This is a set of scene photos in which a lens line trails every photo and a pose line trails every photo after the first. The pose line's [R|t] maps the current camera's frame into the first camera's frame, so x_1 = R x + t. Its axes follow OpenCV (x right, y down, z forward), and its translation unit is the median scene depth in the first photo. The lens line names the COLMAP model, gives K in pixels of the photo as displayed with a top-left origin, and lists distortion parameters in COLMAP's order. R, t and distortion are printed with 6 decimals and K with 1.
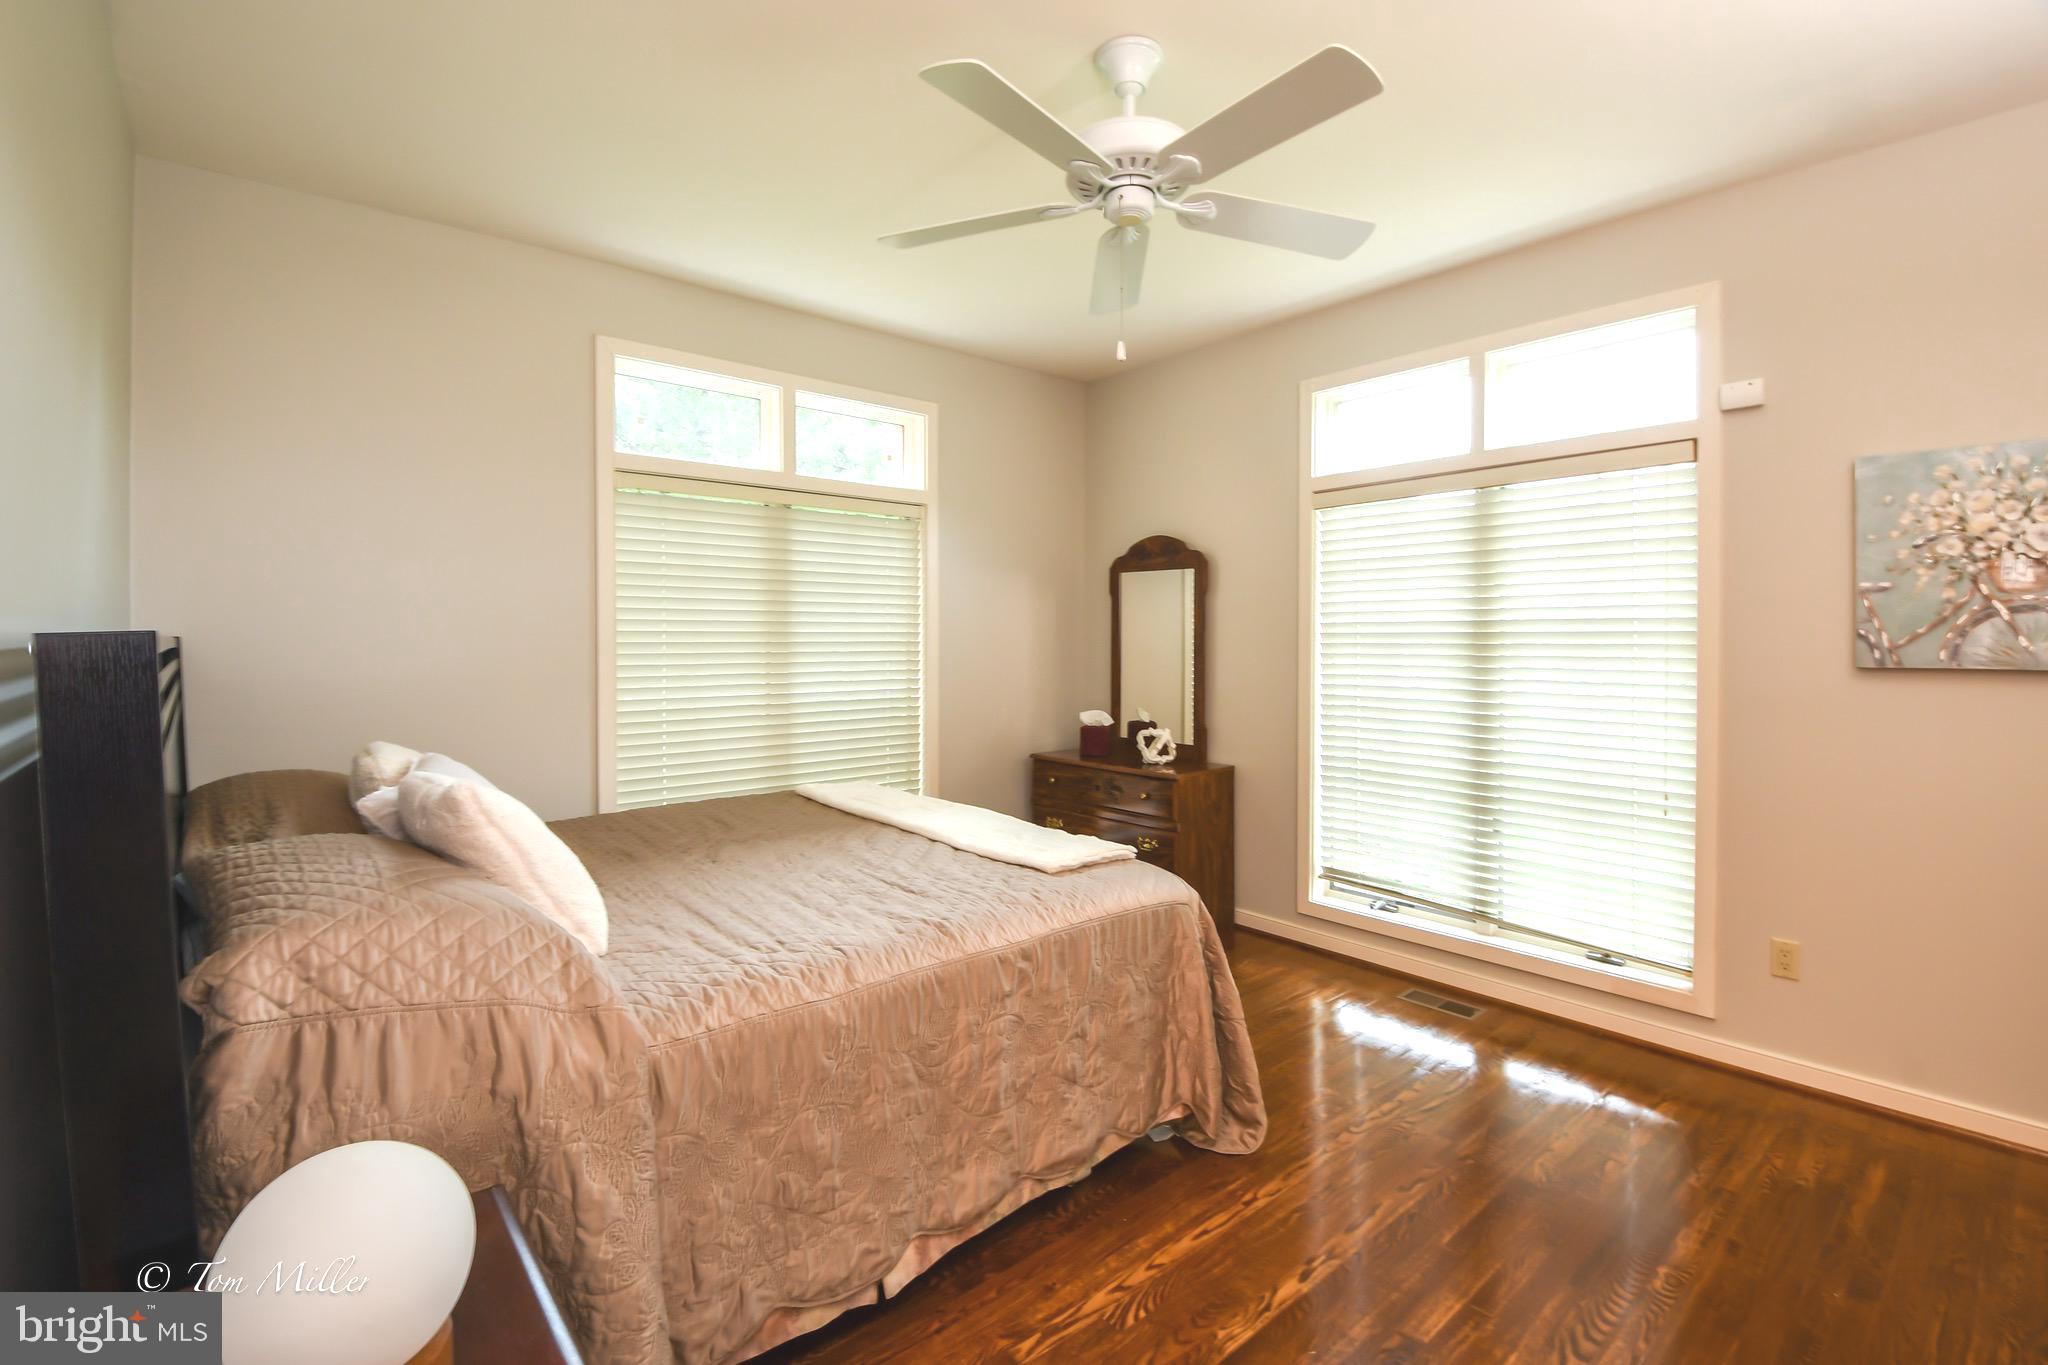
lens RADIAL K [[922.3, 0, 1025.4], [0, 922.3, 666.5], [0, 0, 1]] dist [-0.000254, -0.000064]
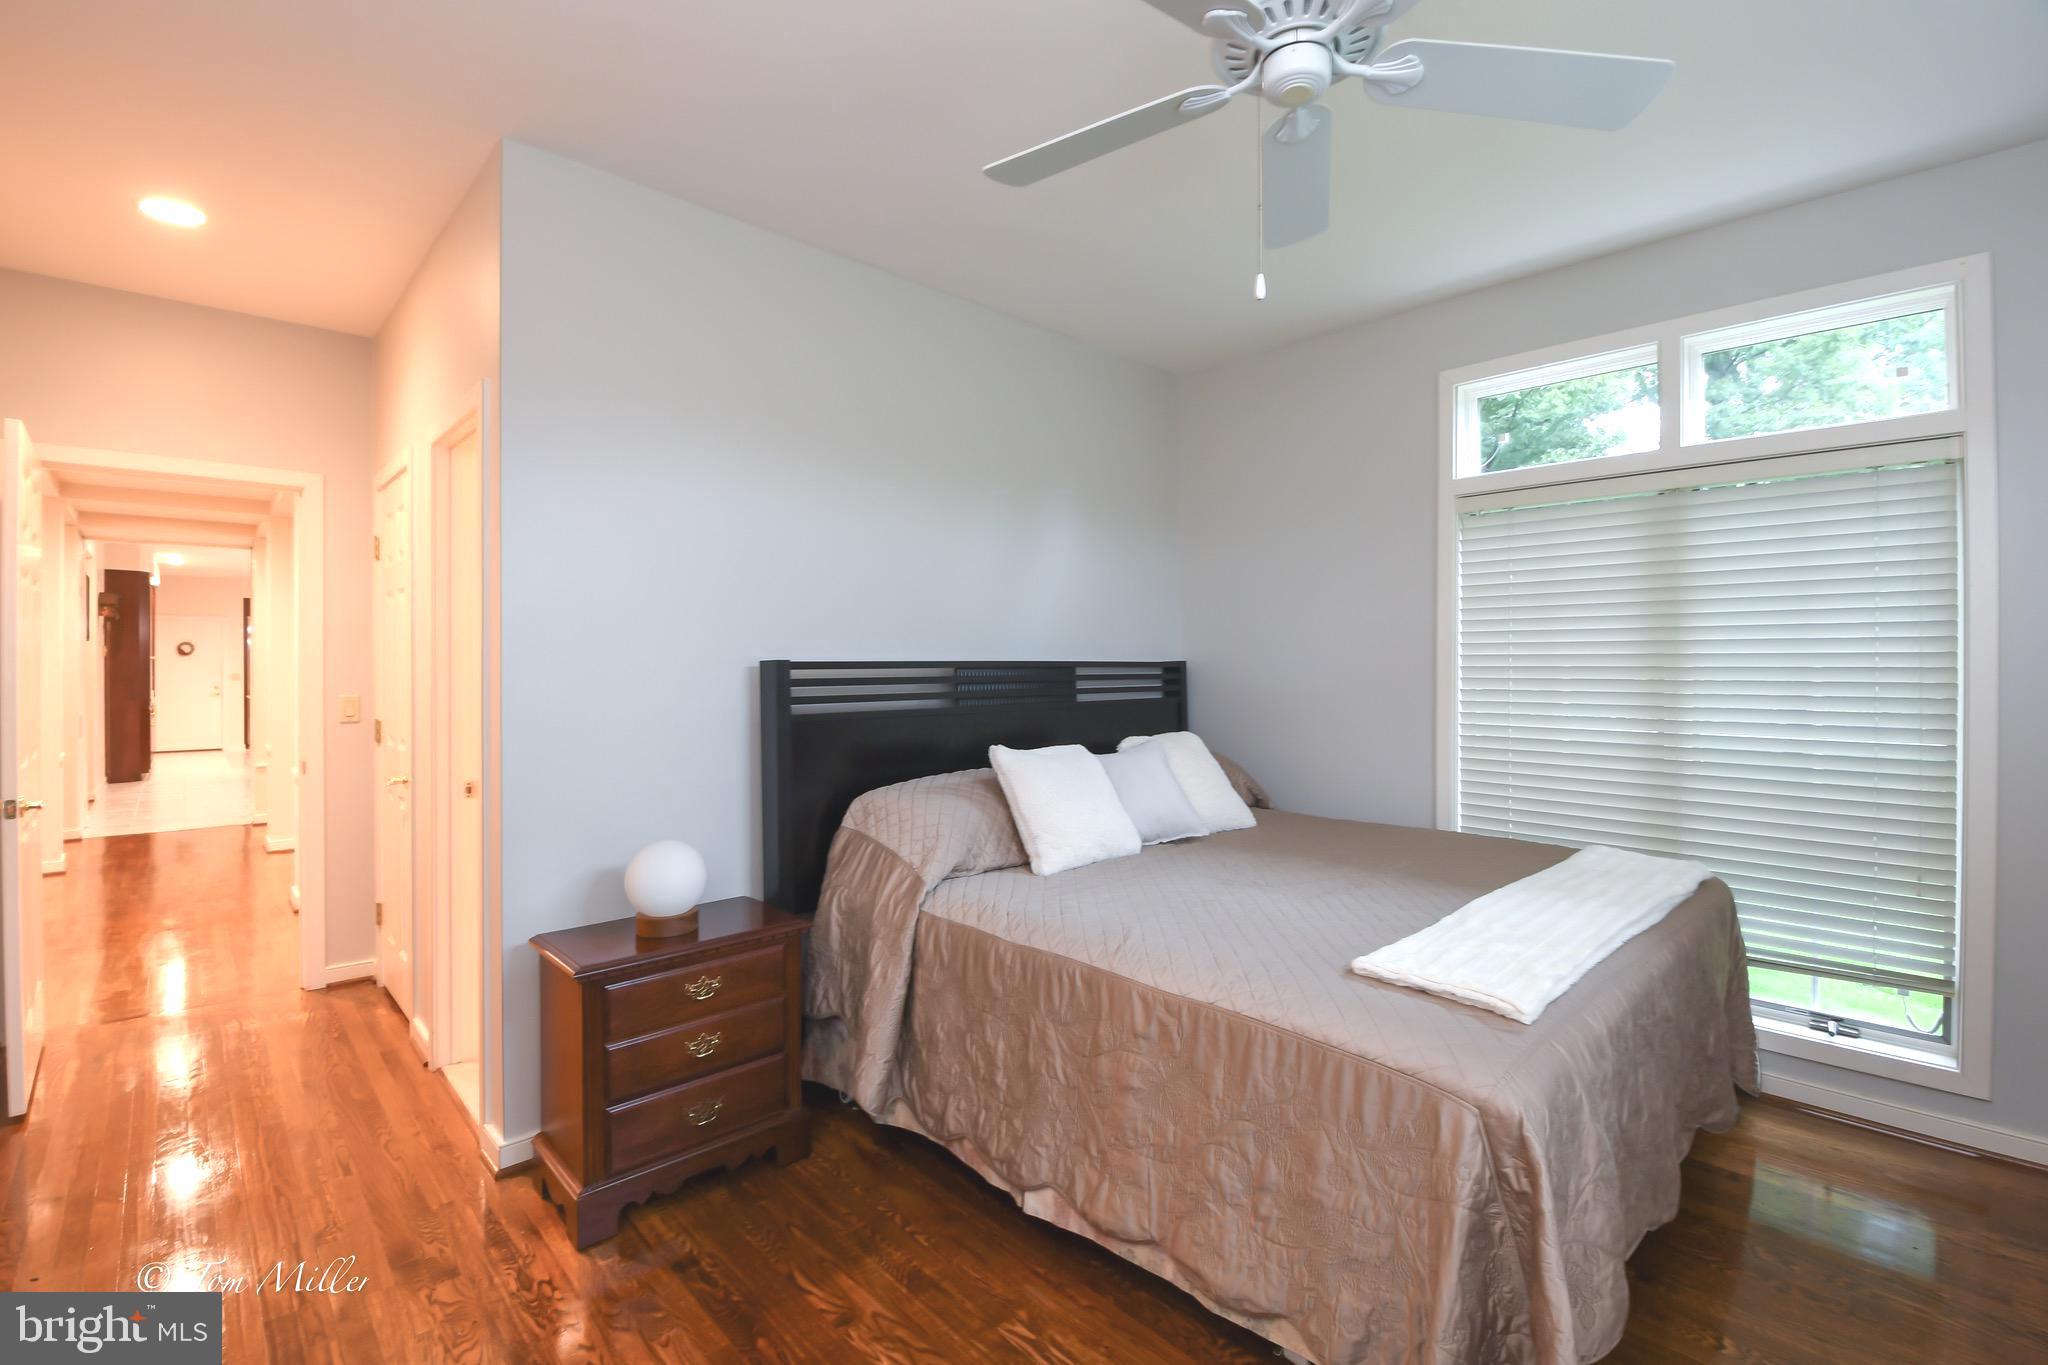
lens RADIAL K [[900.9, 0, 1024.0], [0, 900.9, 682.5], [0, 0, 1]] dist [-0.000603, -0.000071]
pose [[0.051258, 0.022636, -0.998429, 0.841177], [-0.034461, 0.999188, 0.020884, -0.021883], [0.998091, 0.033337, 0.051997, 0.767190]]
